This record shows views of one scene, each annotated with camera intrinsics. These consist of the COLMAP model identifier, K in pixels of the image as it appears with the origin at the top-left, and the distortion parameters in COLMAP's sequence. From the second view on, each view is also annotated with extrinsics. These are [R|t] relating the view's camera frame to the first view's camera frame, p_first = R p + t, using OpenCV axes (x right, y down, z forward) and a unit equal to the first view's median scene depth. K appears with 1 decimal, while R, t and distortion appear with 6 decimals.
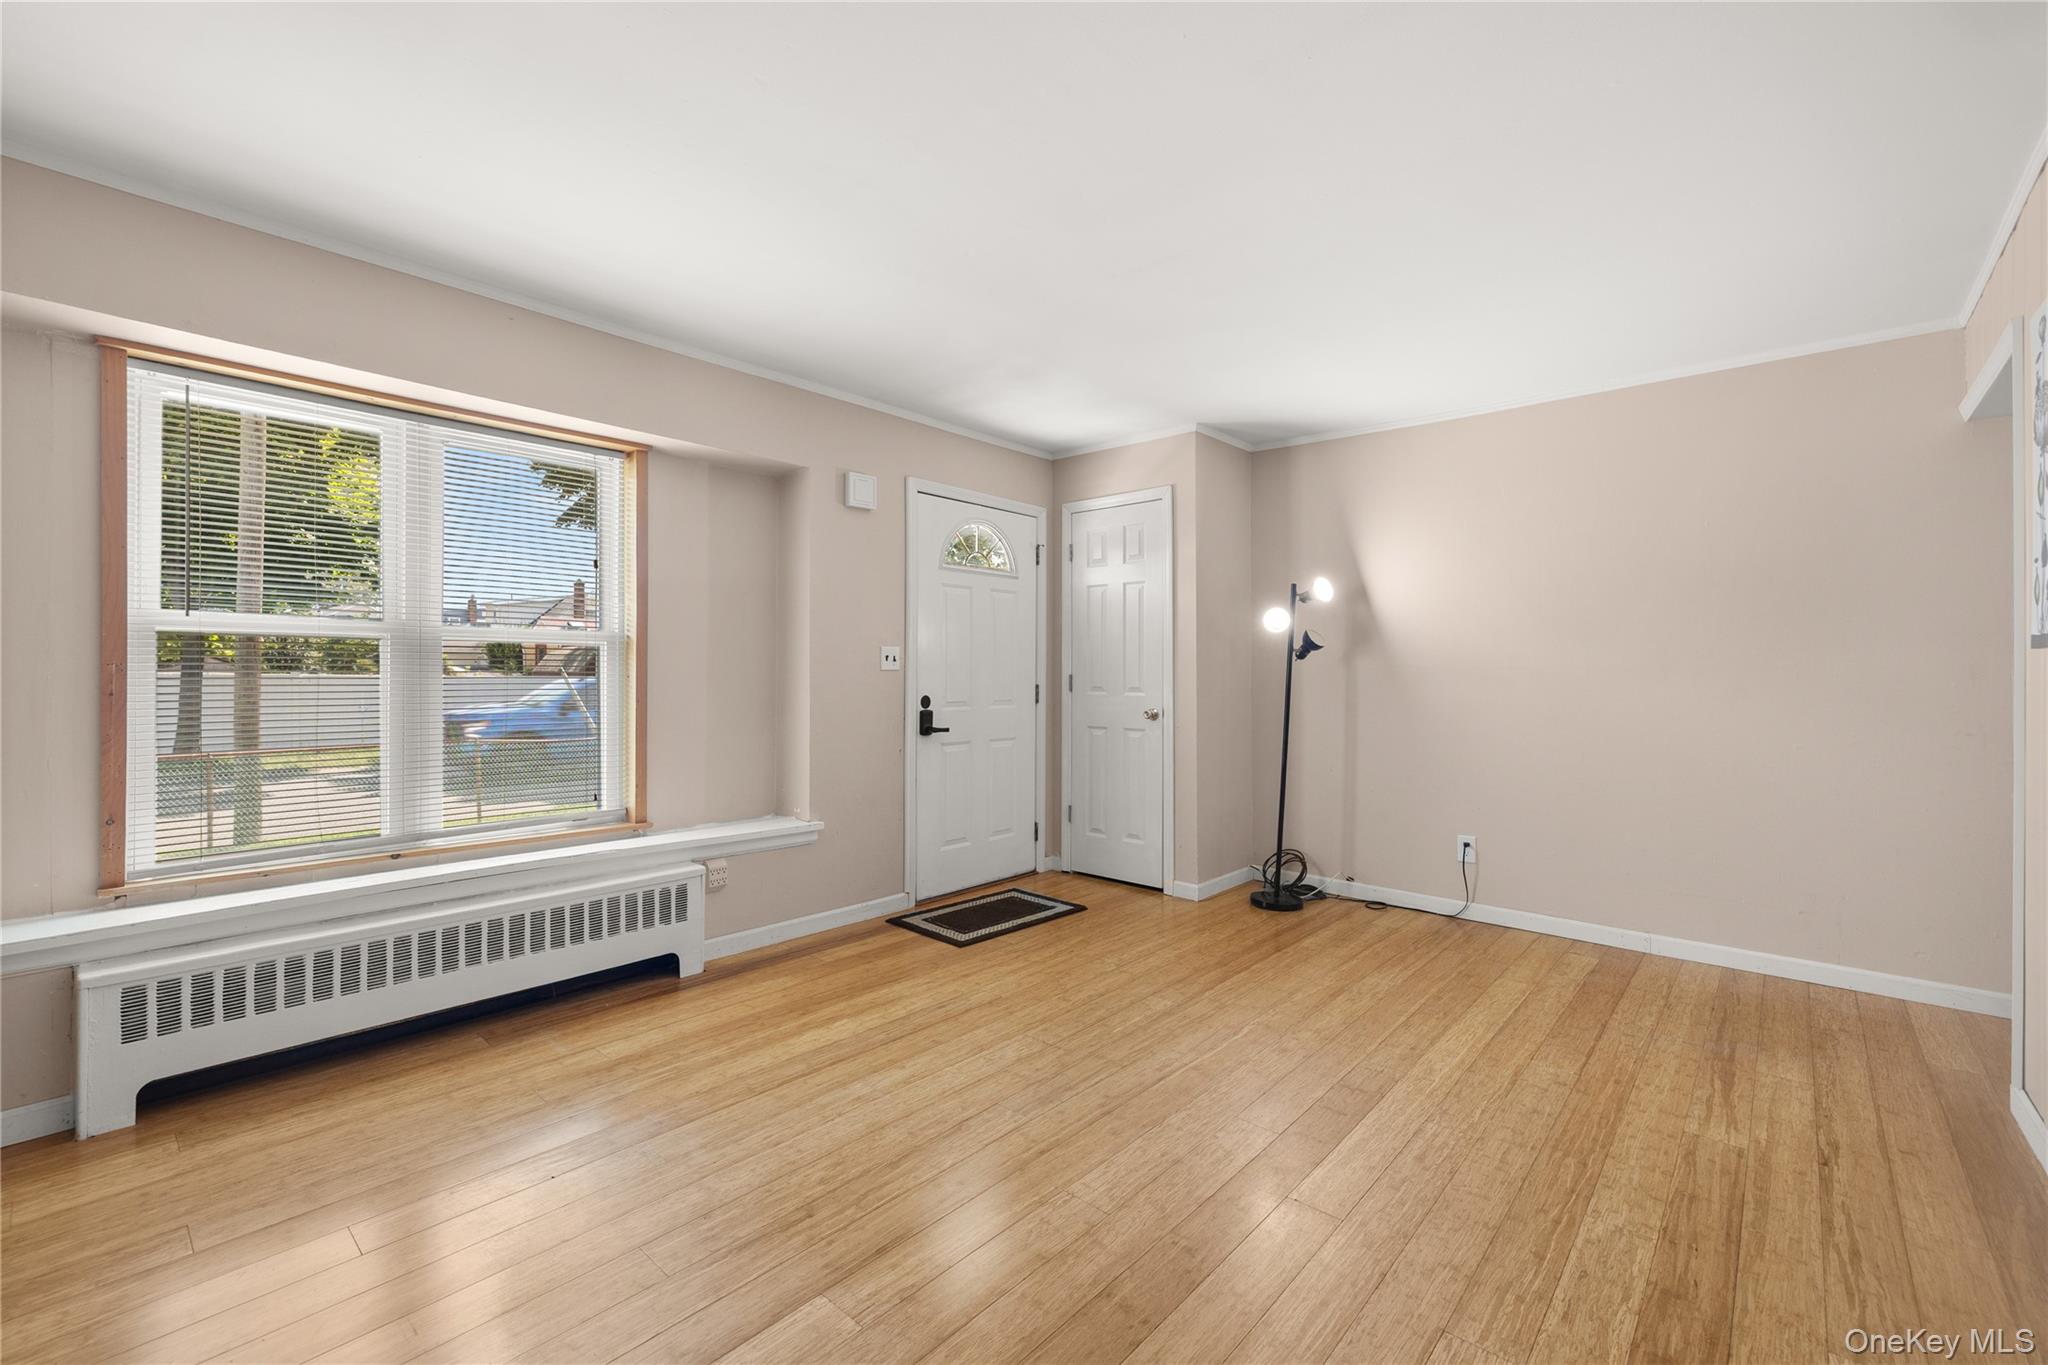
lens RADIAL K [[866.4, 0, 1014.9], [0, 866.4, 676.3], [0, 0, 1]] dist [0.004118, 0.000316]
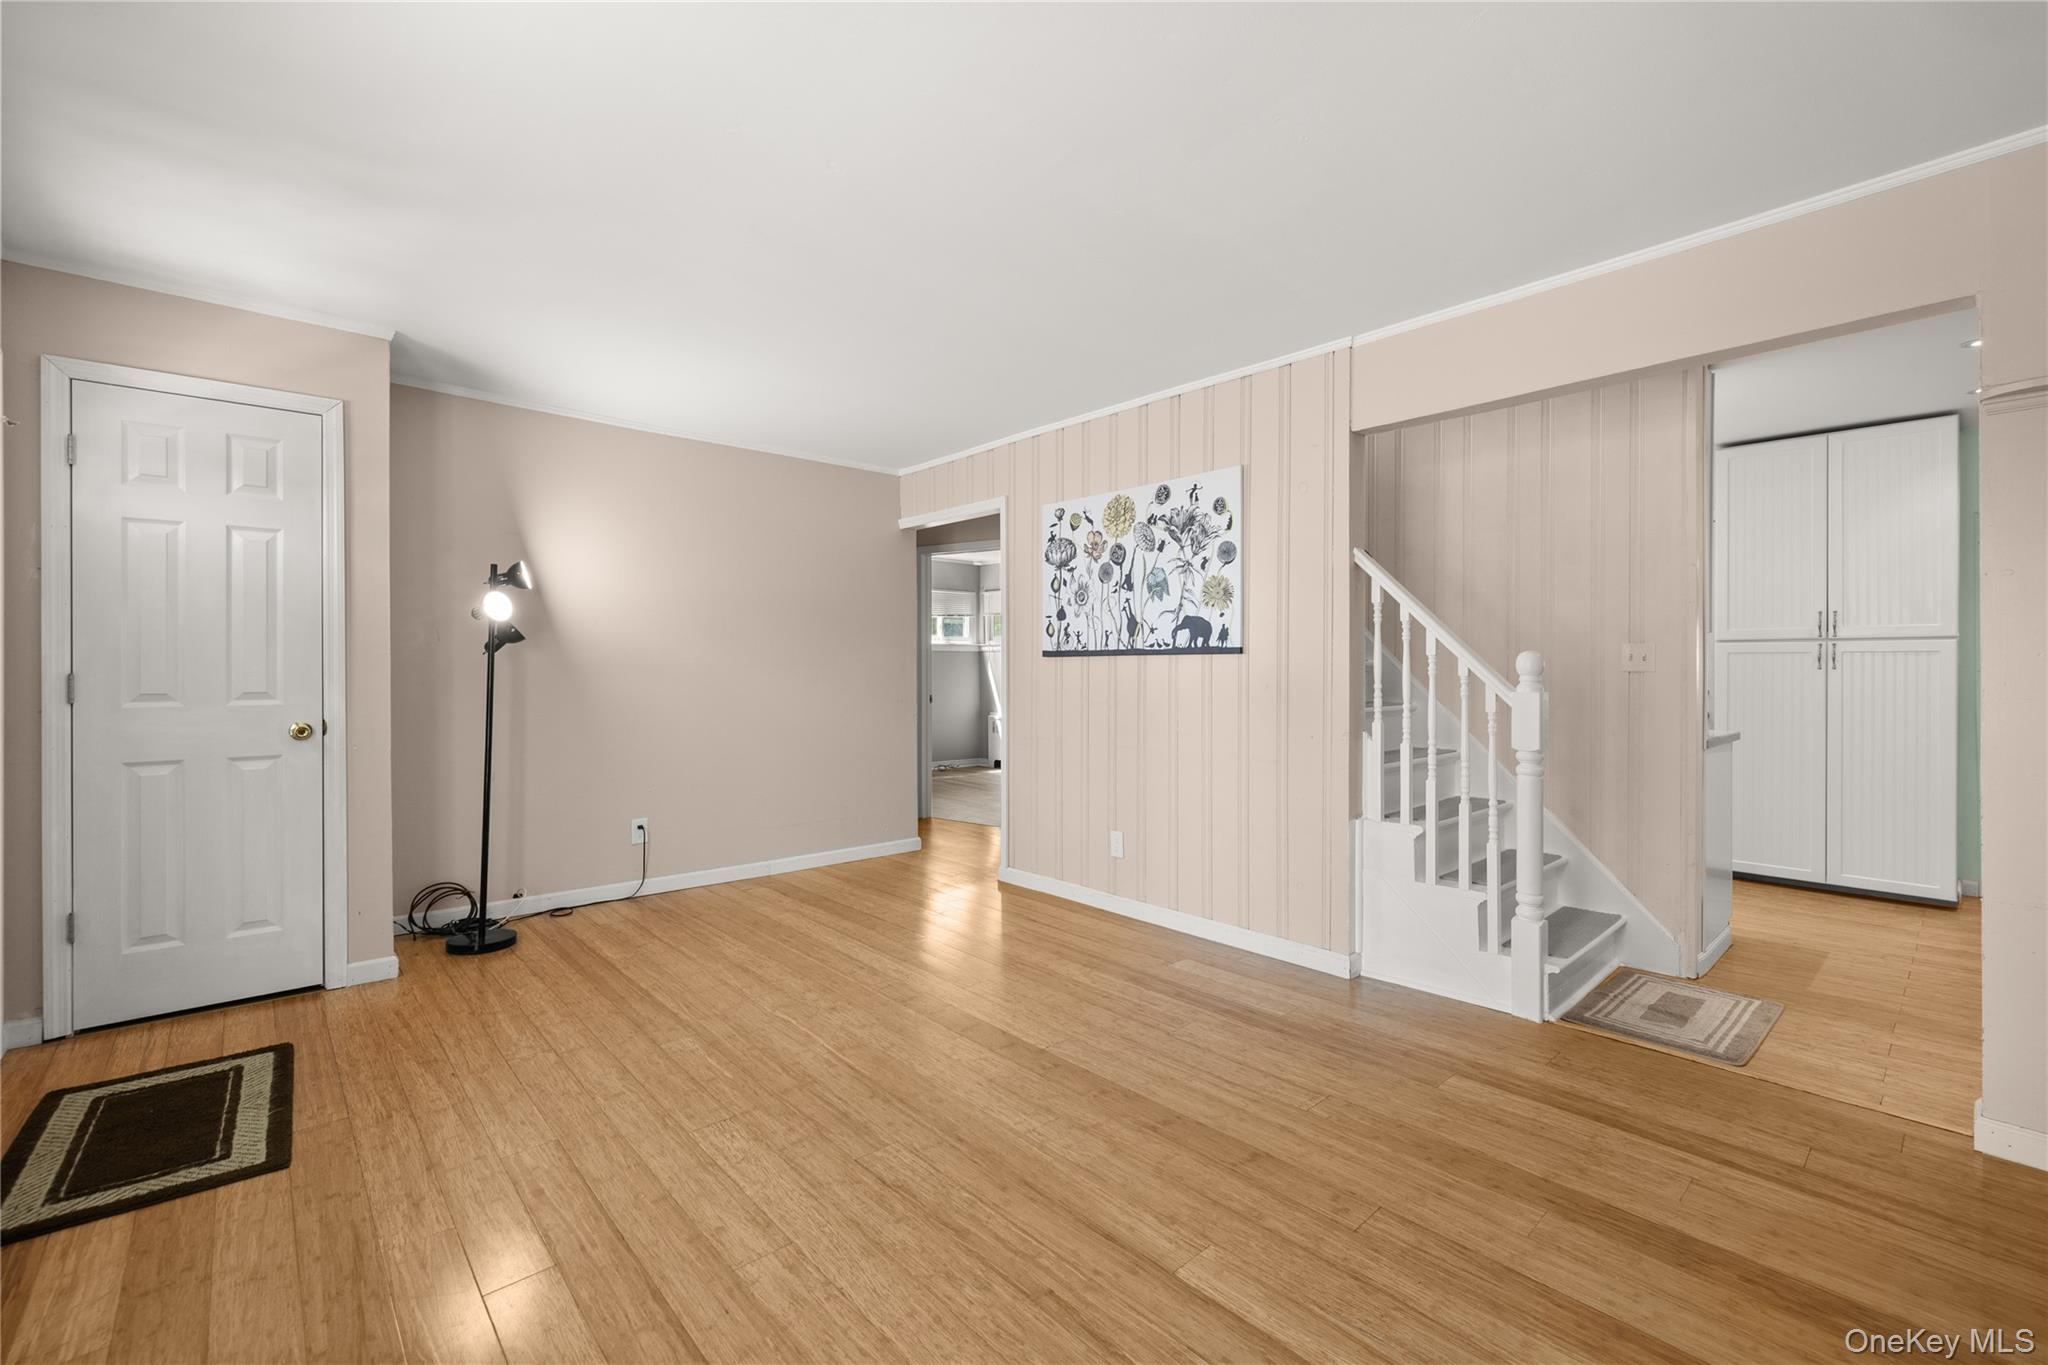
lens RADIAL K [[866.4, 0, 1010.0], [0, 866.4, 670.1], [0, 0, 1]] dist [0.004118, 0.000316]
pose [[0.106471, -0.005651, 0.994300, -0.607932], [0.003612, 0.999979, 0.005297, -0.006167], [-0.994309, 0.003027, 0.106489, 0.518432]]
